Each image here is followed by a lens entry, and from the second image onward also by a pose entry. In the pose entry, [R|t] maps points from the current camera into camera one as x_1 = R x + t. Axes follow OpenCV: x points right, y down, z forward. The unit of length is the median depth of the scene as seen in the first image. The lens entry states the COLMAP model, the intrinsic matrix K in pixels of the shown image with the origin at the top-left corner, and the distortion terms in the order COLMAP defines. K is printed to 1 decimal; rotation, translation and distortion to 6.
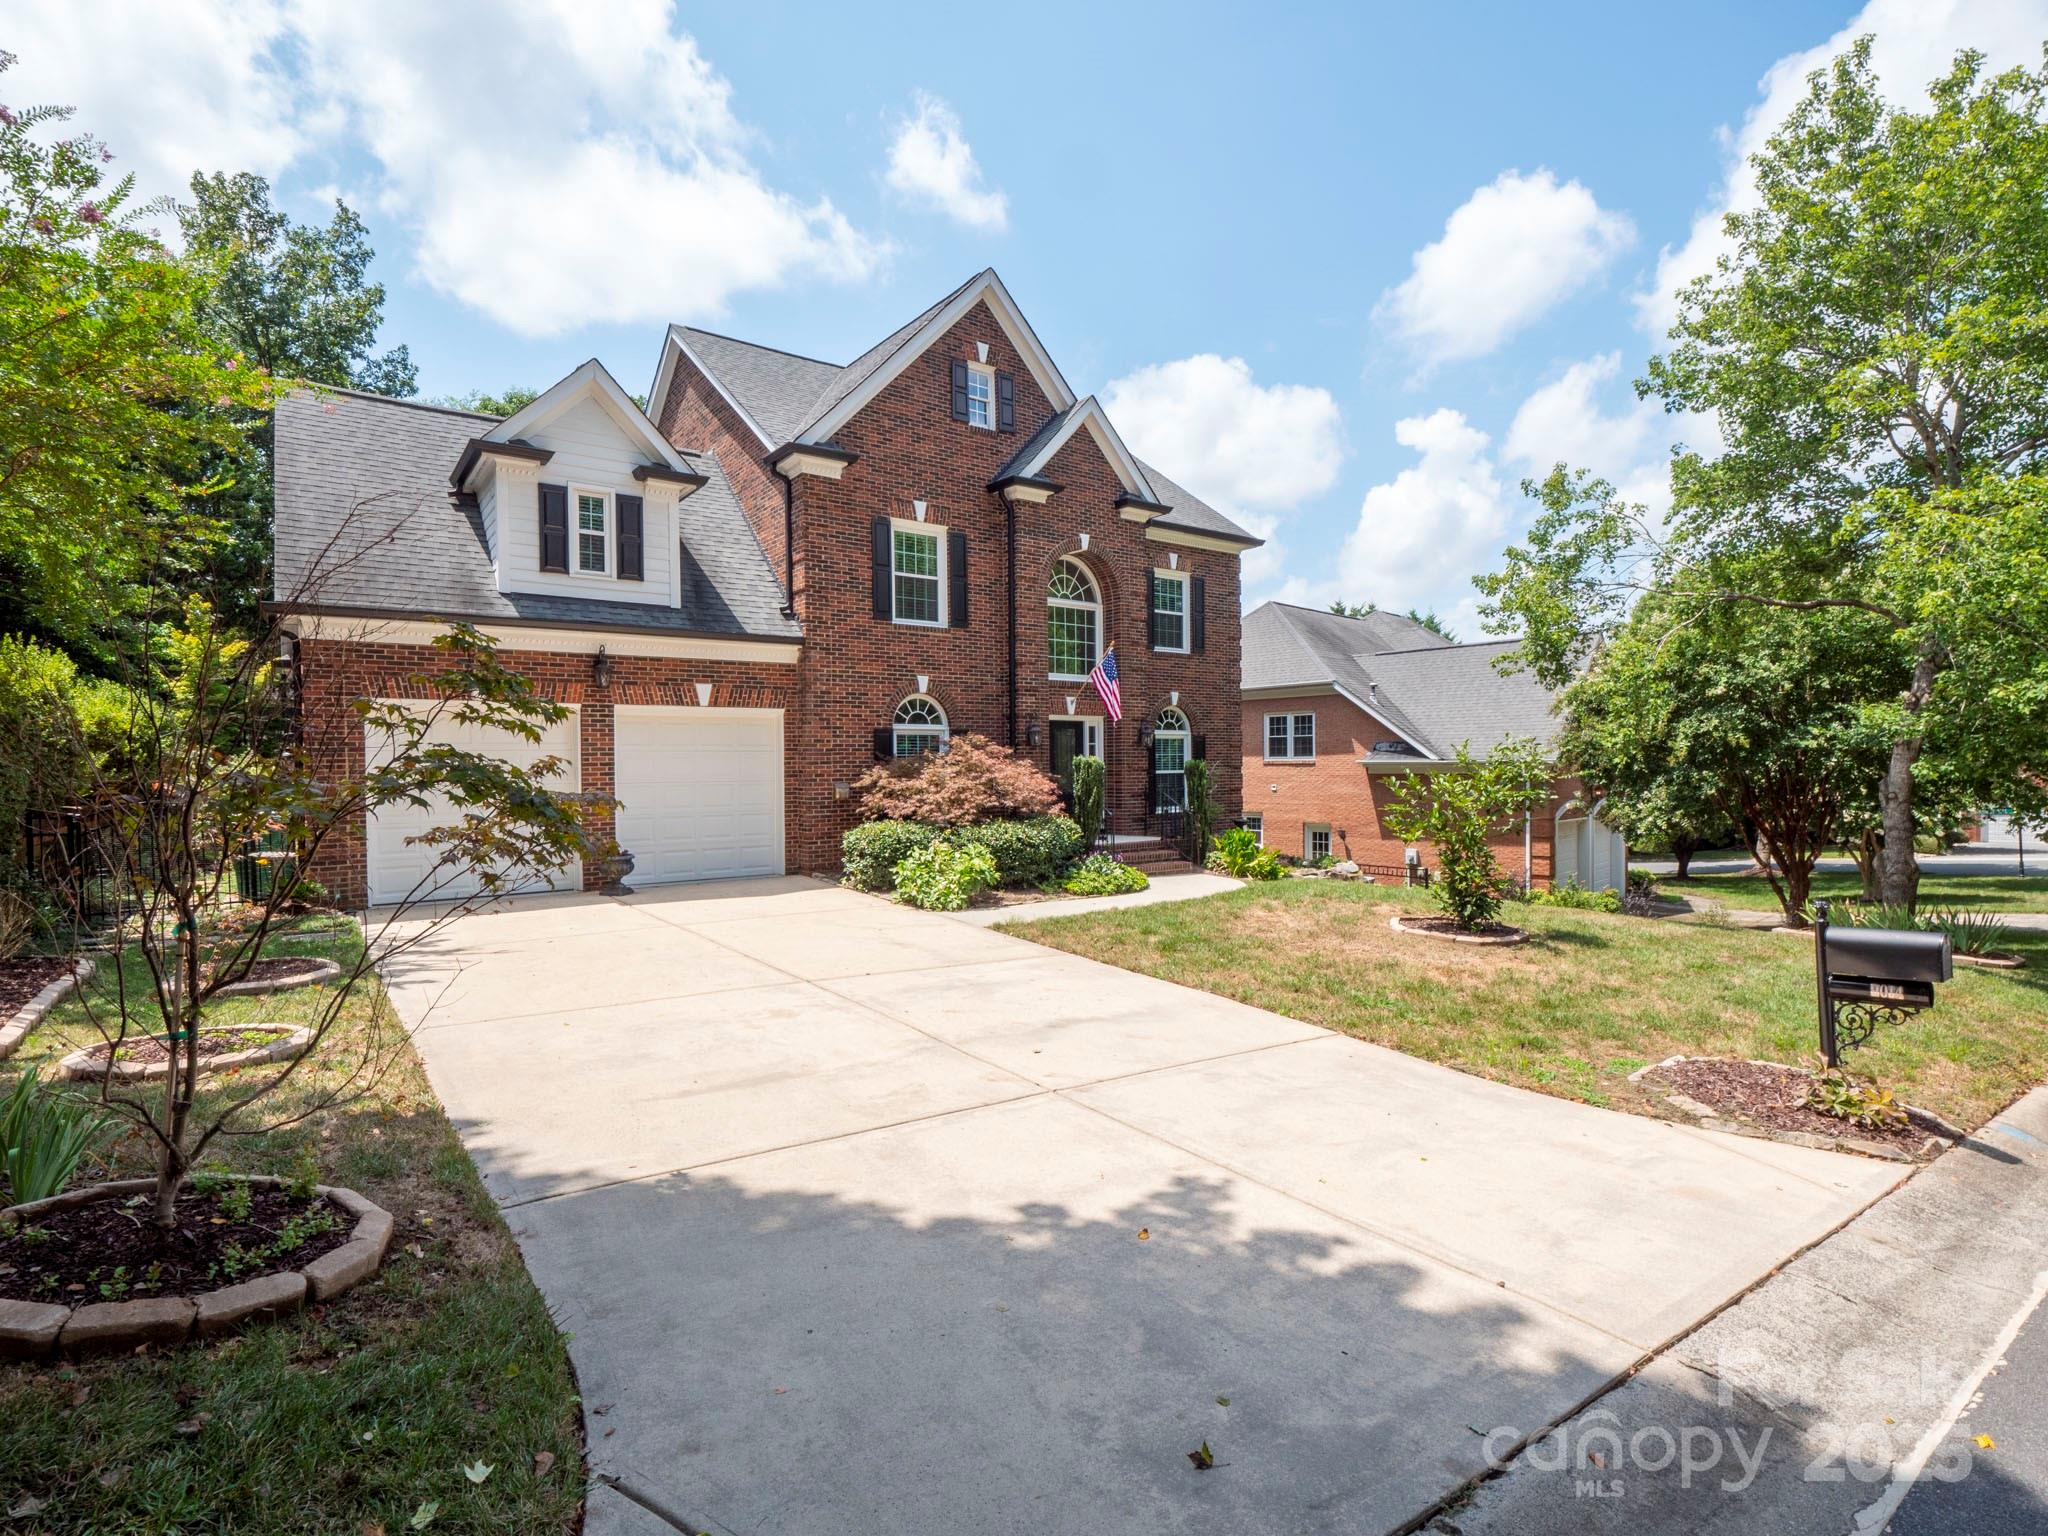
lens RADIAL K [[1005.3, 0, 1028.6], [0, 1005.3, 773.9], [0, 0, 1]] dist [0.000534, -0.014964]
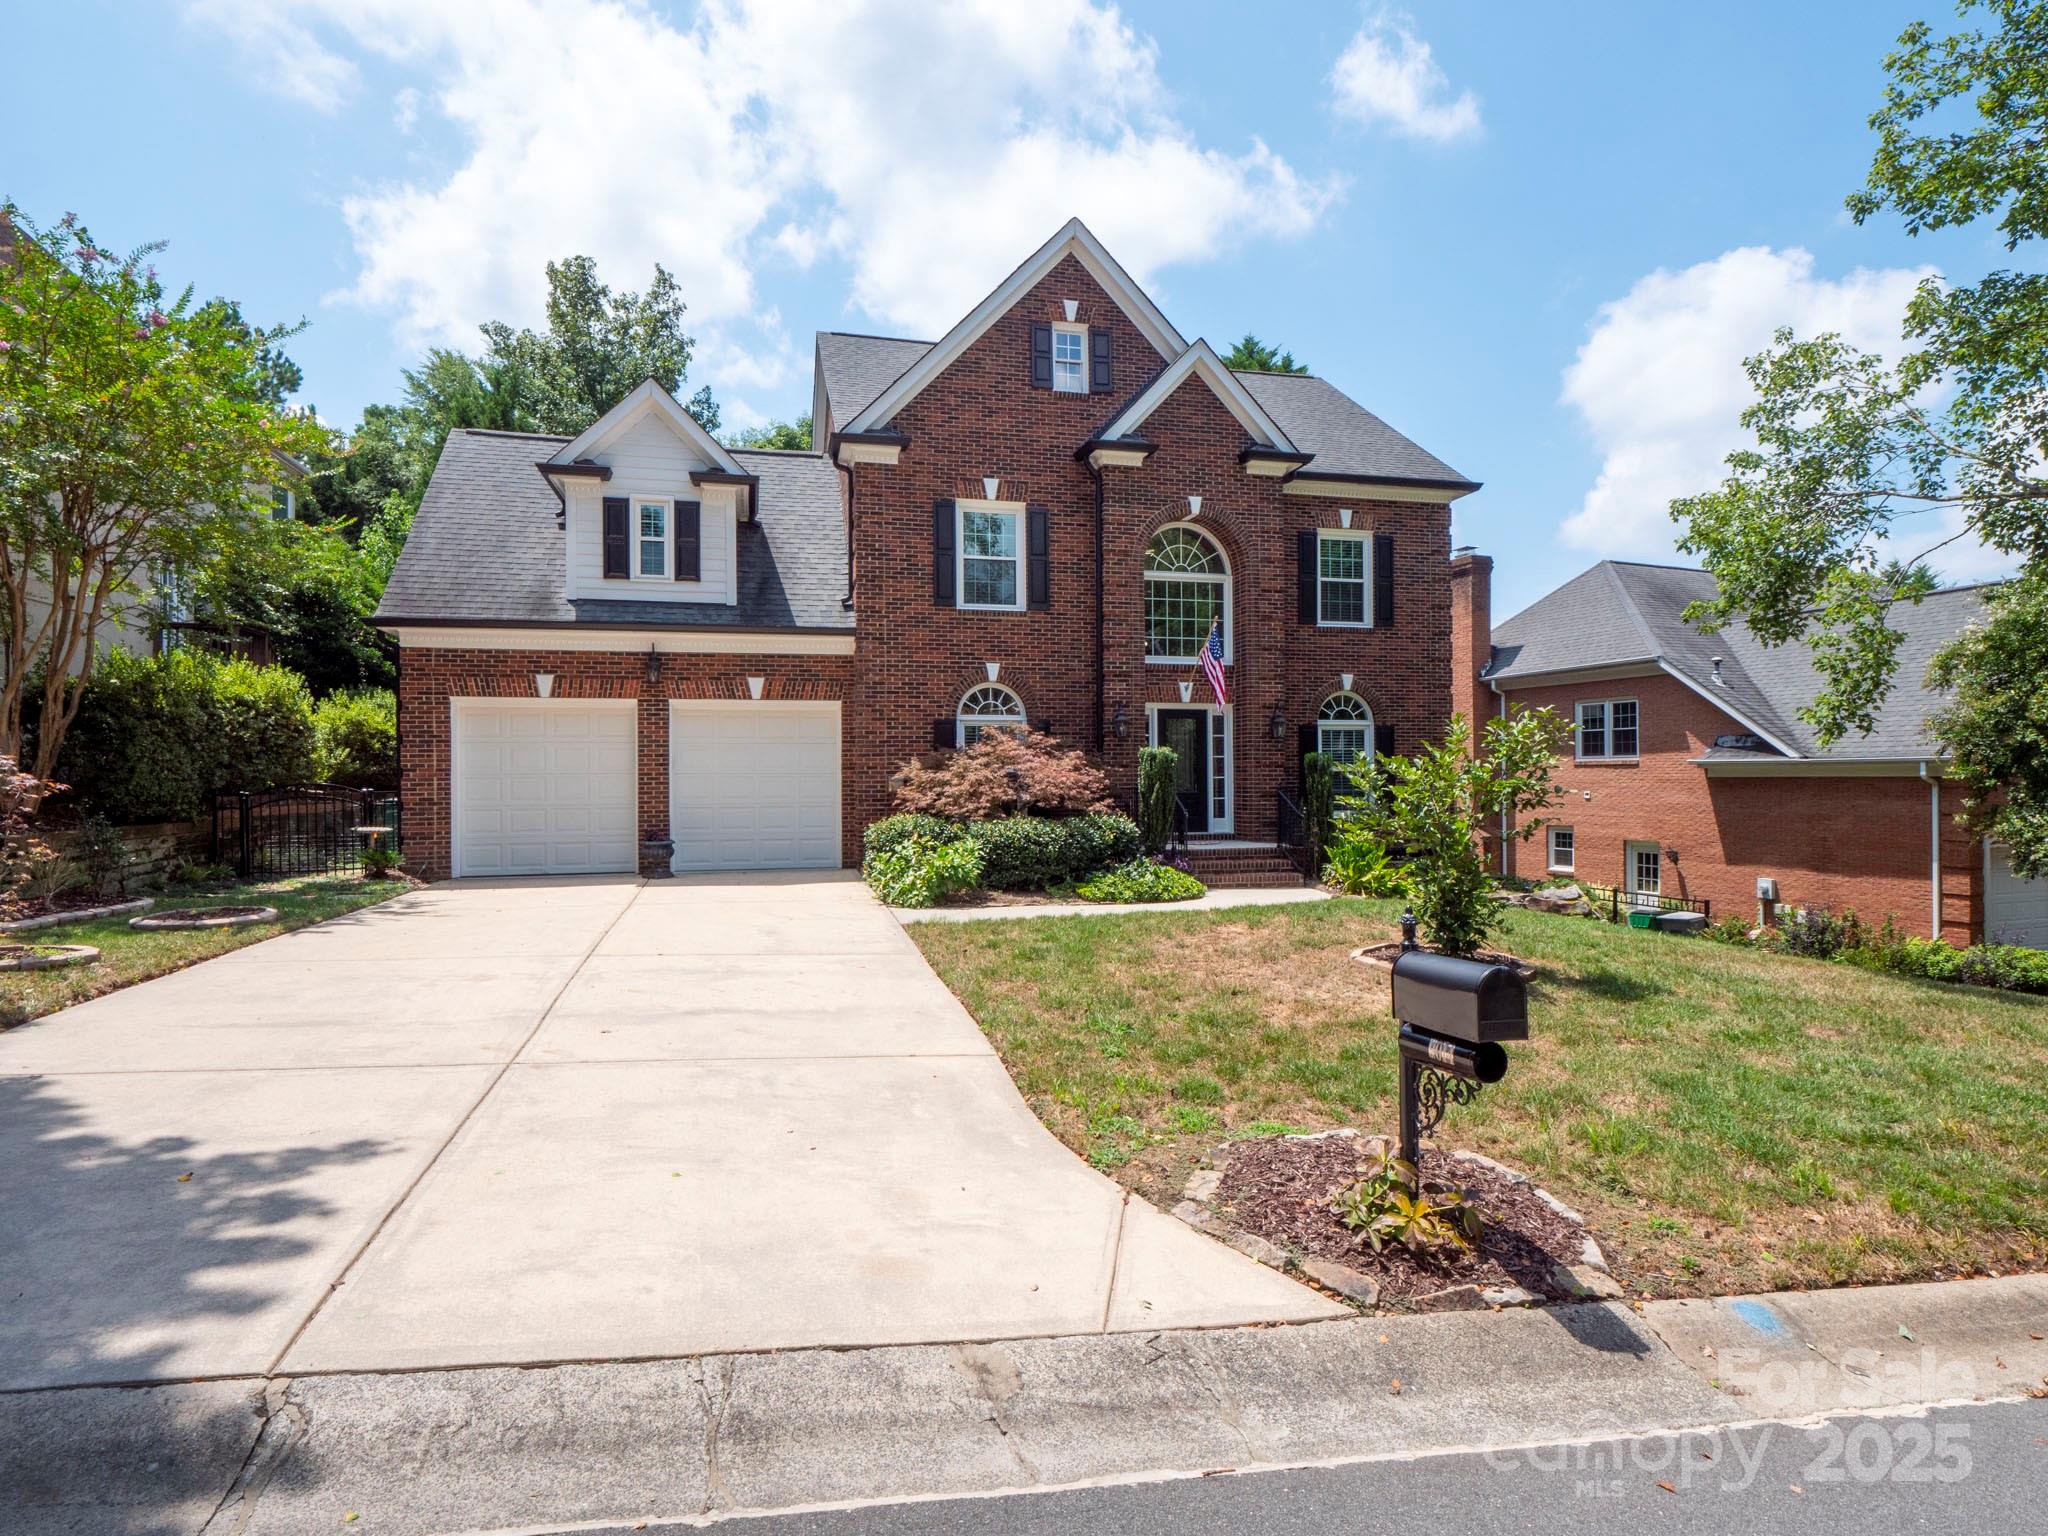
lens RADIAL K [[1087.6, 0, 1034.3], [0, 1087.6, 768.9], [0, 0, 1]] dist [-0.003480, -0.000144]
pose [[0.919645, 0.000418, -0.392750, 0.351643], [-0.006826, 0.999865, -0.014920, 0.017136], [0.392691, 0.016402, 0.919524, 0.088443]]
